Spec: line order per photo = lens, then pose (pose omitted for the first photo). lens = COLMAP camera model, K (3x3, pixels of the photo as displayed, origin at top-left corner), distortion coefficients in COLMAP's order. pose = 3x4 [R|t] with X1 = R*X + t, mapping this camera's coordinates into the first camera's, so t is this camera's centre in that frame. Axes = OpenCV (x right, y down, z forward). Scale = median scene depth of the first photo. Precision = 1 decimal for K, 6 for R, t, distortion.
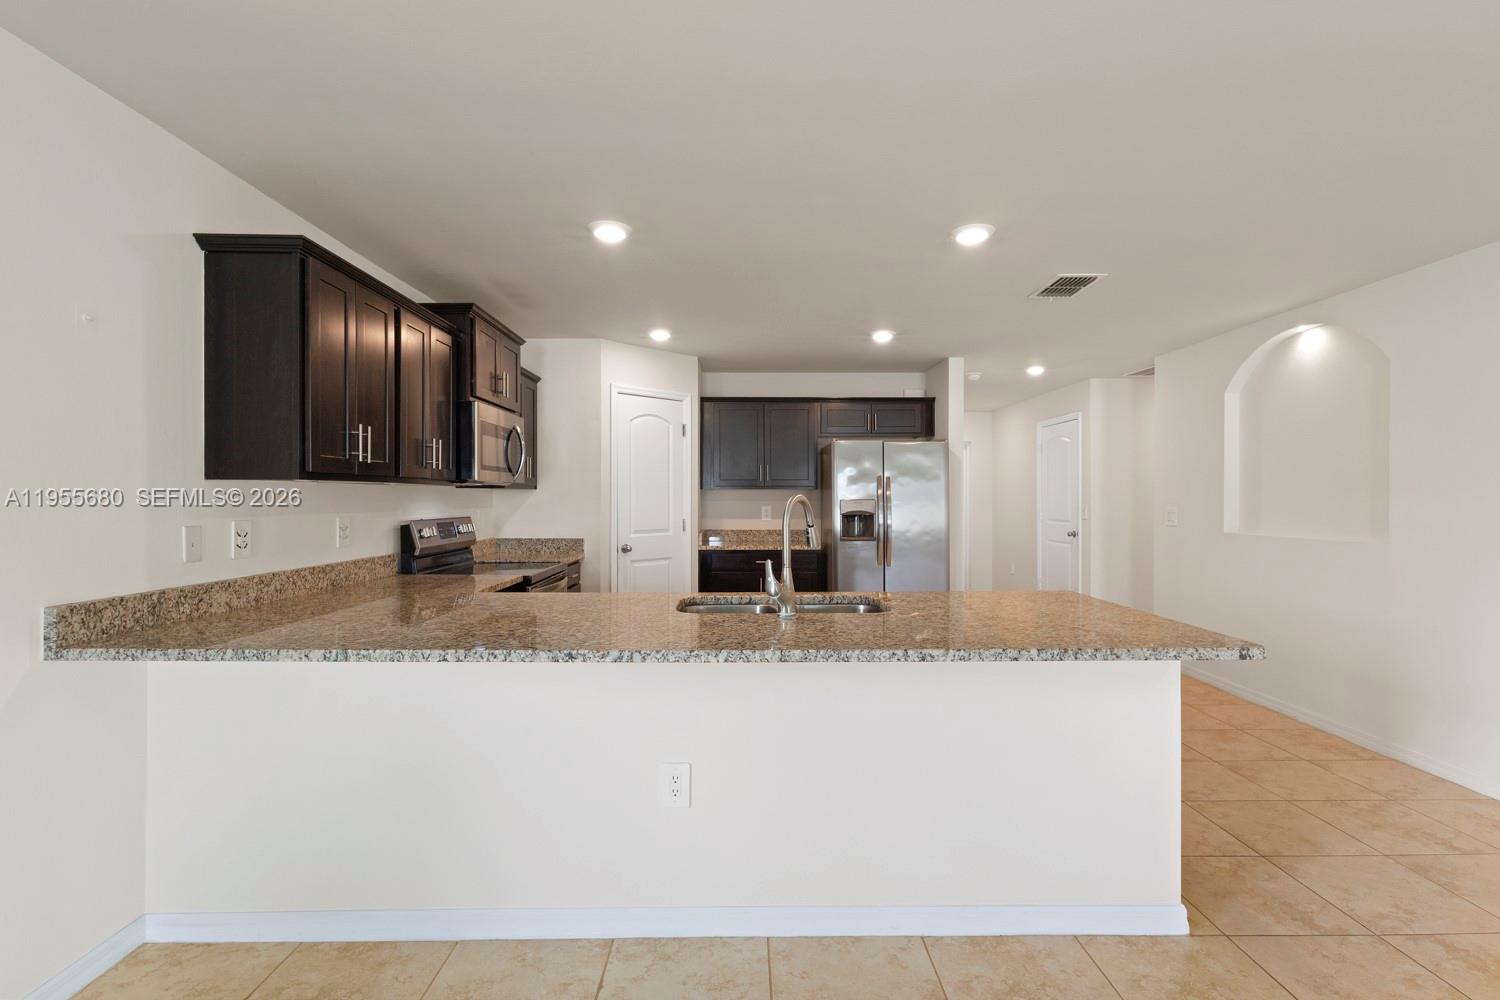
lens RADIAL K [[688.8, 0, 753.1], [0, 688.8, 504.0], [0, 0, 1]] dist [-0.000104, 0.000957]
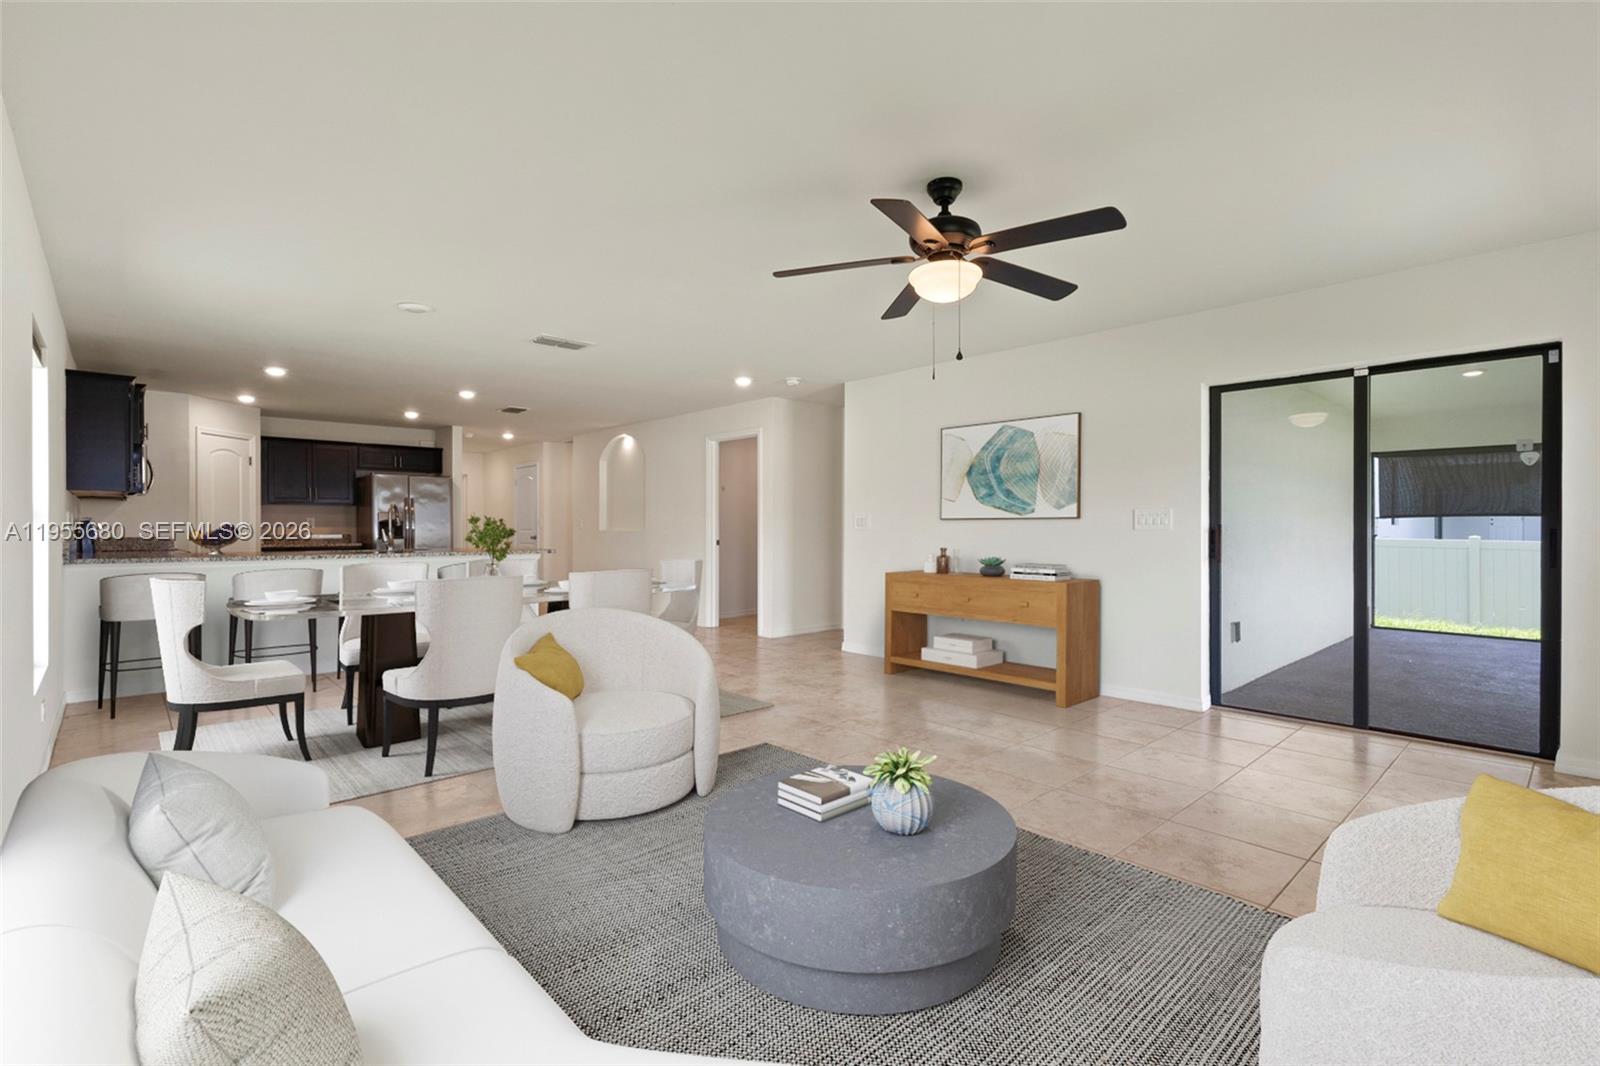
lens RADIAL K [[734.7, 0, 792.0], [0, 734.7, 528.1], [0, 0, 1]] dist [-0.000104, 0.000957]
pose [[0.750025, -0.000995, 0.661409, -0.281700], [0.005237, 0.999976, -0.004434, 0.043041], [-0.661389, 0.006789, 0.750013, -0.891541]]
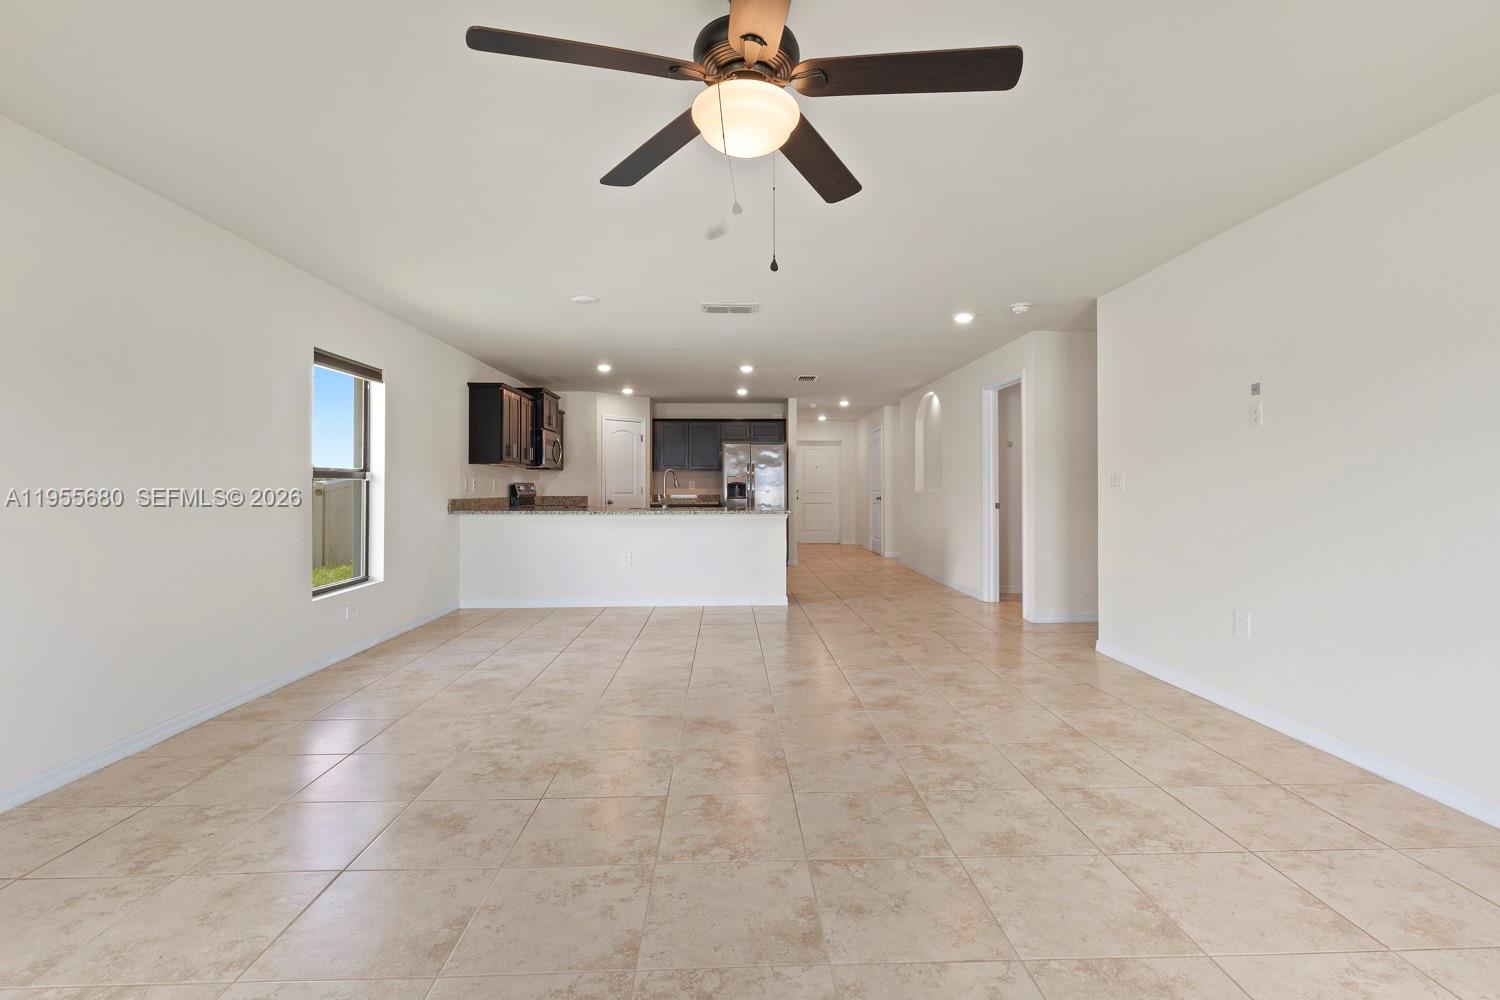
lens RADIAL K [[688.8, 0, 751.9], [0, 688.8, 492.1], [0, 0, 1]] dist [-0.000104, 0.000957]
pose [[0.999785, -0.001250, 0.020678, 0.164622], [0.001282, 0.999998, -0.001558, 0.041605], [-0.020676, 0.001584, 0.999785, -0.893585]]
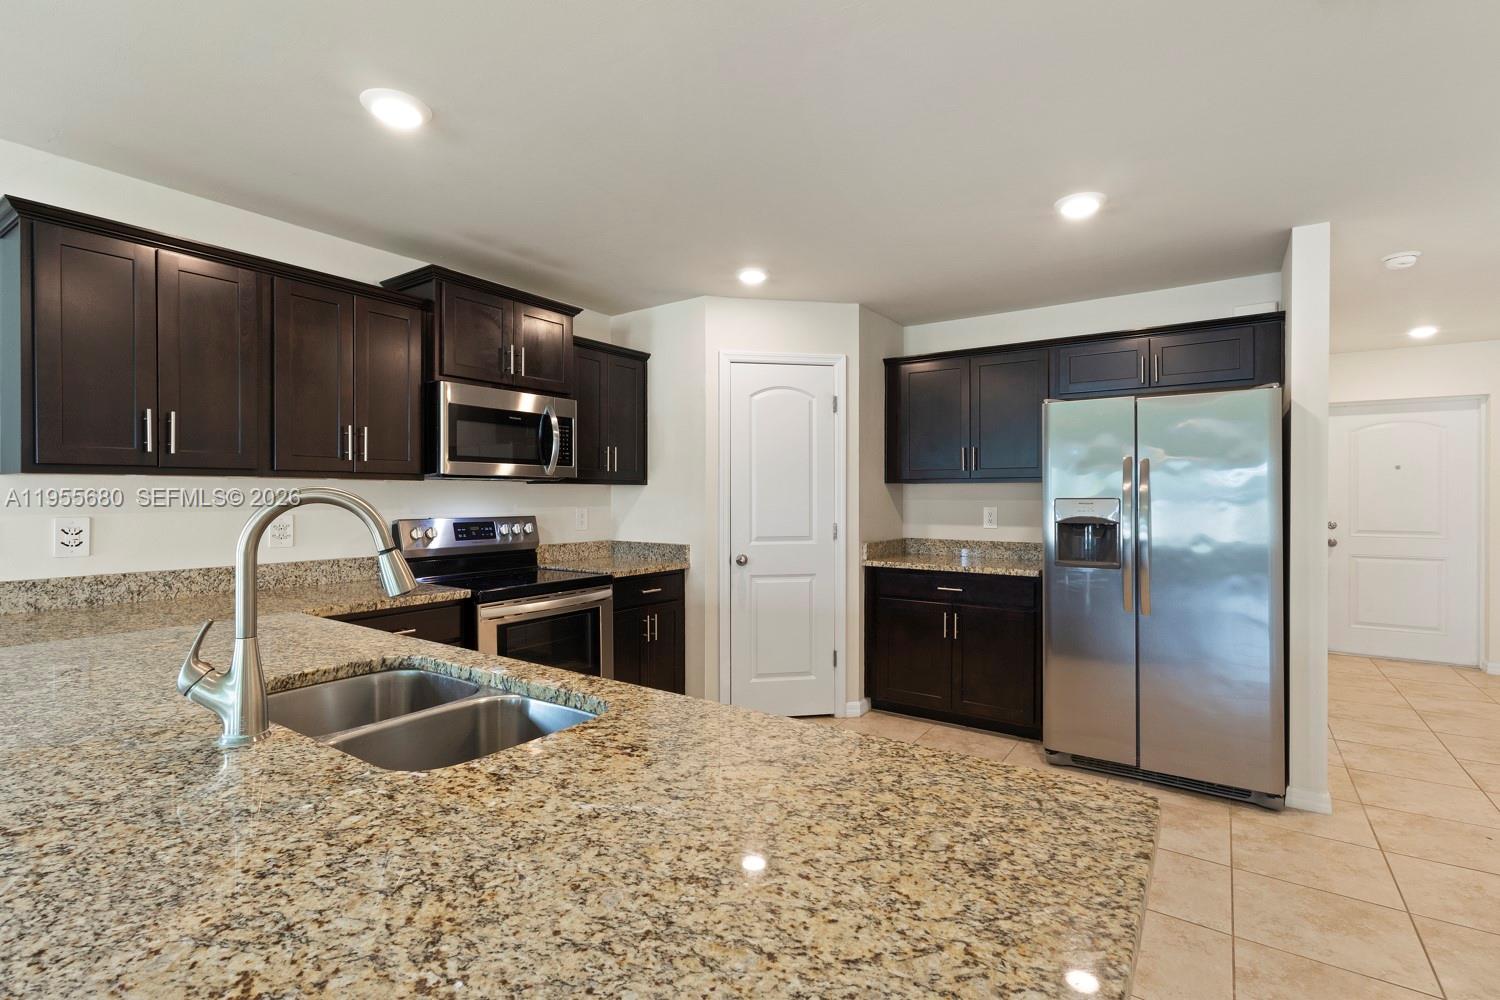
lens RADIAL K [[688.8, 0, 752.1], [0, 688.8, 495.4], [0, 0, 1]] dist [-0.000104, 0.000957]
pose [[0.814971, 0.002076, -0.579499, 0.278792], [-0.007221, 0.999952, -0.006573, -0.003390], [0.579457, 0.009541, 0.814947, 0.369678]]
